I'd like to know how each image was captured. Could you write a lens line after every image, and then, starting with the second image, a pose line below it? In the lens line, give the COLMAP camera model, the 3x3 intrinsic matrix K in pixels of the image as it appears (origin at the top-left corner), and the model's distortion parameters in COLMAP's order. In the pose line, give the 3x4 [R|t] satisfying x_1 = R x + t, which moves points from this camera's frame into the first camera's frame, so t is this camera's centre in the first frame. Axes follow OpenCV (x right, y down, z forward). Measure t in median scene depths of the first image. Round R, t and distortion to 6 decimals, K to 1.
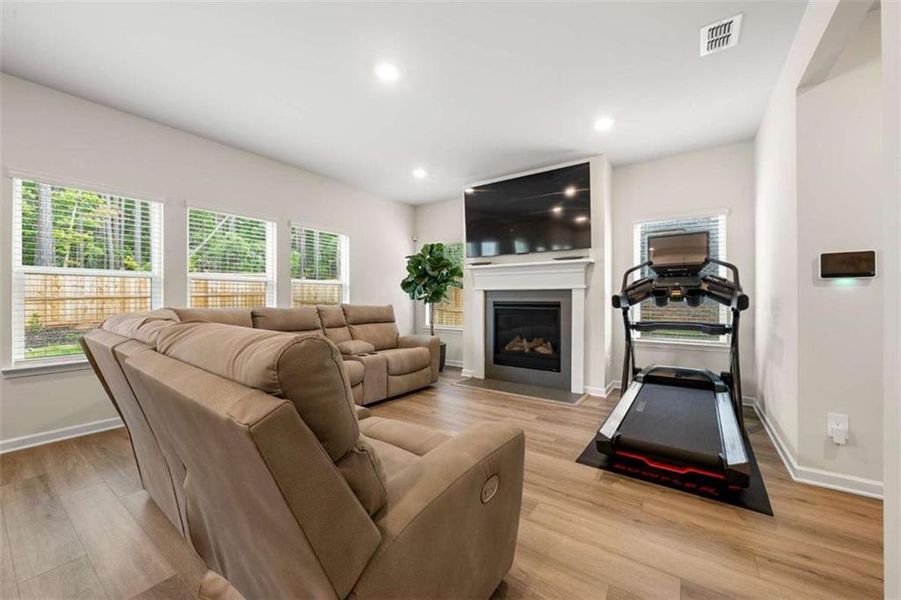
lens RADIAL K [[345.4, 0, 454.6], [0, 345.4, 296.9], [0, 0, 1]] dist [-0.004081, -0.000757]
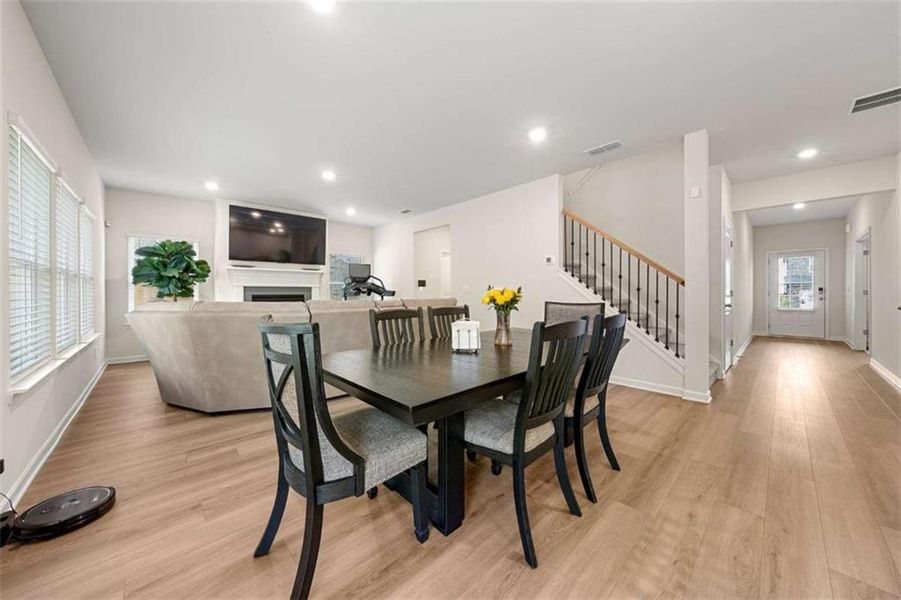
lens RADIAL K [[313.2, 0, 451.6], [0, 313.2, 294.6], [0, 0, 1]] dist [-0.006854, 0.000657]
pose [[0.199998, -0.007425, 0.979768, -1.099400], [0.000408, 0.999972, 0.007495, 0.004232], [-0.979796, -0.001099, 0.199995, -0.013249]]
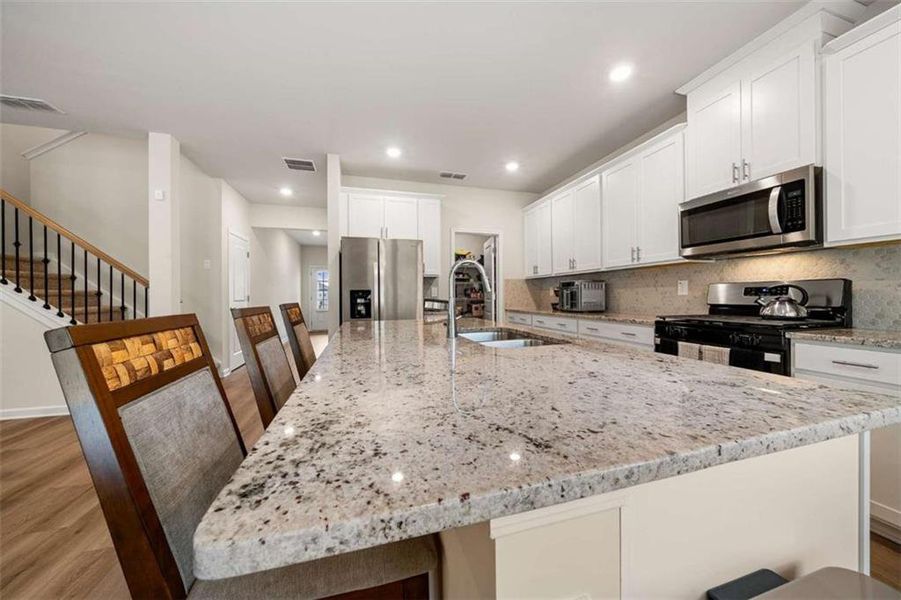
lens RADIAL K [[313.2, 0, 455.2], [0, 313.2, 296.8], [0, 0, 1]] dist [-0.006854, 0.000657]
pose [[-0.780678, 0.004320, 0.624918, -1.245722], [0.004830, 0.999988, -0.000879, 0.006484], [-0.624914, 0.002332, -0.780690, -0.318555]]
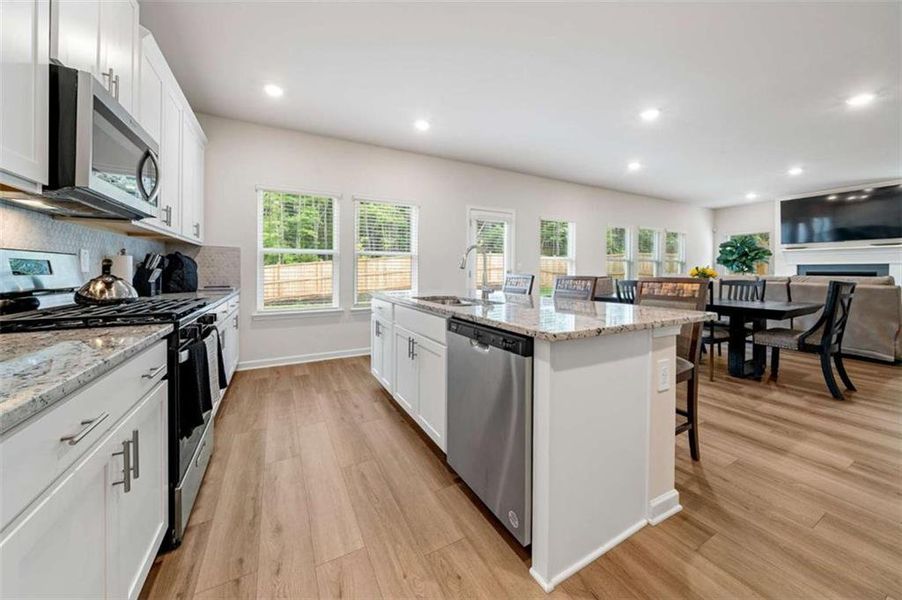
lens RADIAL K [[320.8, 0, 451.8], [0, 320.8, 274.5], [0, 0, 1]] dist [-0.006095, -0.000116]
pose [[0.892223, 0.005750, -0.451558, -0.784350], [0.001091, 0.999889, 0.014888, 0.002321], [0.451593, -0.013776, 0.892117, -1.179328]]
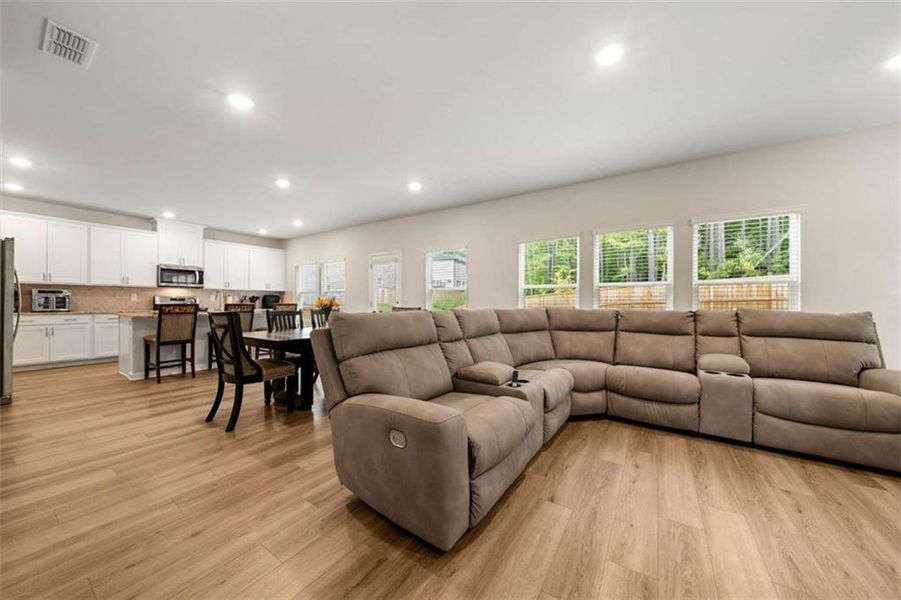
lens RADIAL K [[313.2, 0, 449.0], [0, 313.2, 301.0], [0, 0, 1]] dist [-0.006854, 0.000657]
pose [[0.022382, -0.002430, -0.999747, 0.388955], [-0.001728, 0.999995, -0.002469, 0.007800], [0.999748, 0.001783, 0.022378, 0.345297]]
